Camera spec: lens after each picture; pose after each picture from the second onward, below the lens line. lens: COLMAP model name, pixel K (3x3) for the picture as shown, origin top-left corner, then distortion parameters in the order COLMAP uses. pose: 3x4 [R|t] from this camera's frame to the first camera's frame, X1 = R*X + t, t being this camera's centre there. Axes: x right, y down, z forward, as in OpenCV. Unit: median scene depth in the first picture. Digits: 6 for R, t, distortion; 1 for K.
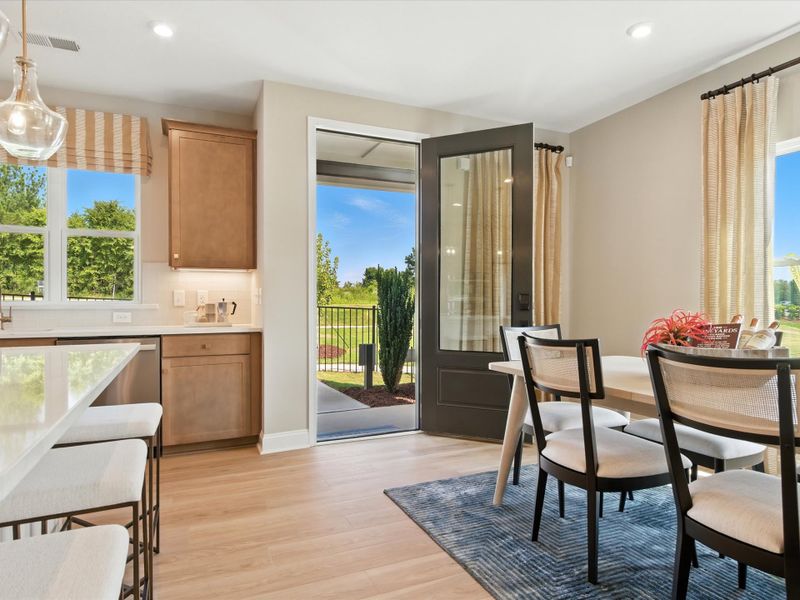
lens RADIAL K [[483.9, 0, 397.2], [0, 483.9, 301.9], [0, 0, 1]] dist [0.004145, -0.000644]
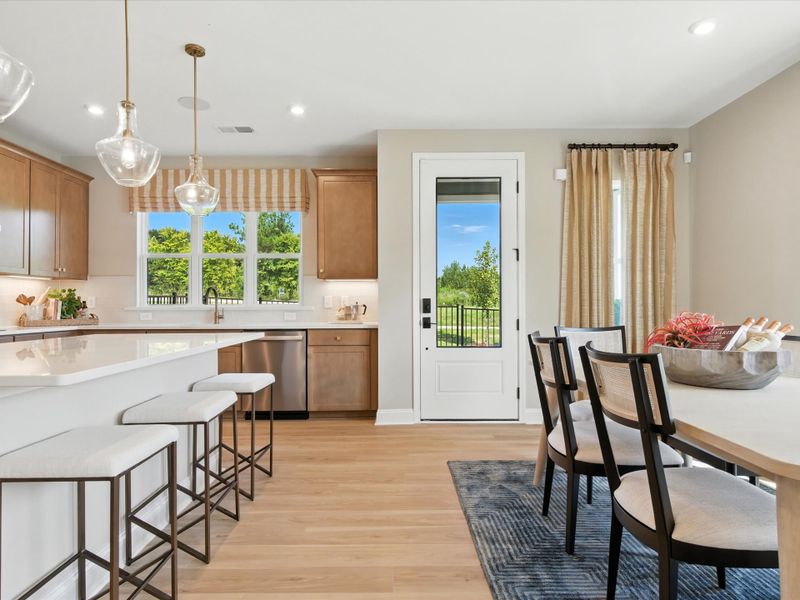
lens RADIAL K [[455.7, 0, 400.0], [0, 455.7, 300.0], [0, 0, 1]] dist [0.030237, -0.021817]
pose [[0.920128, -0.006228, -0.391568, 0.256430], [0.002489, 0.999946, -0.010056, 0.000093], [0.391609, 0.008278, 0.920094, -0.079176]]
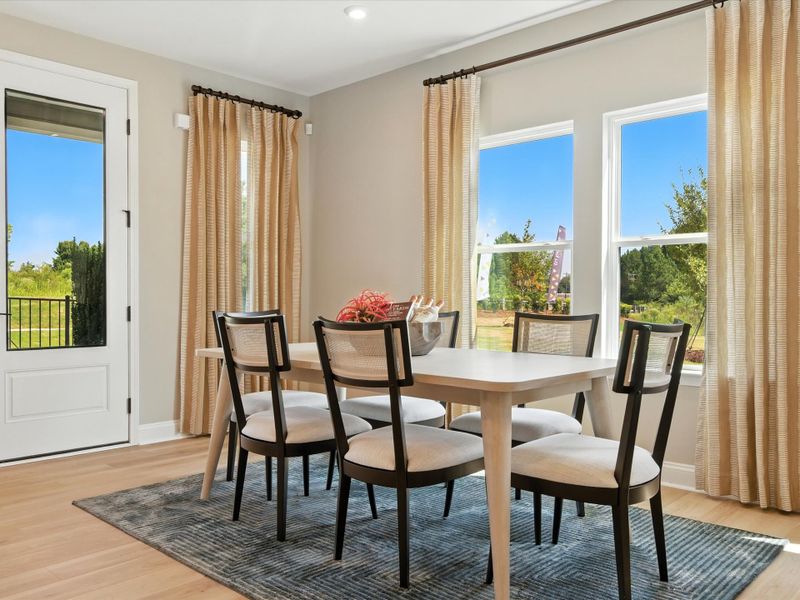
lens RADIAL K [[671.7, 0, 395.6], [0, 671.7, 303.7], [0, 0, 1]] dist [-0.035005, 0.053646]
pose [[0.920228, -0.002905, 0.391371, 0.030966], [-0.002350, 0.999913, 0.012949, 0.016817], [-0.391375, -0.012836, 0.920142, -0.258360]]
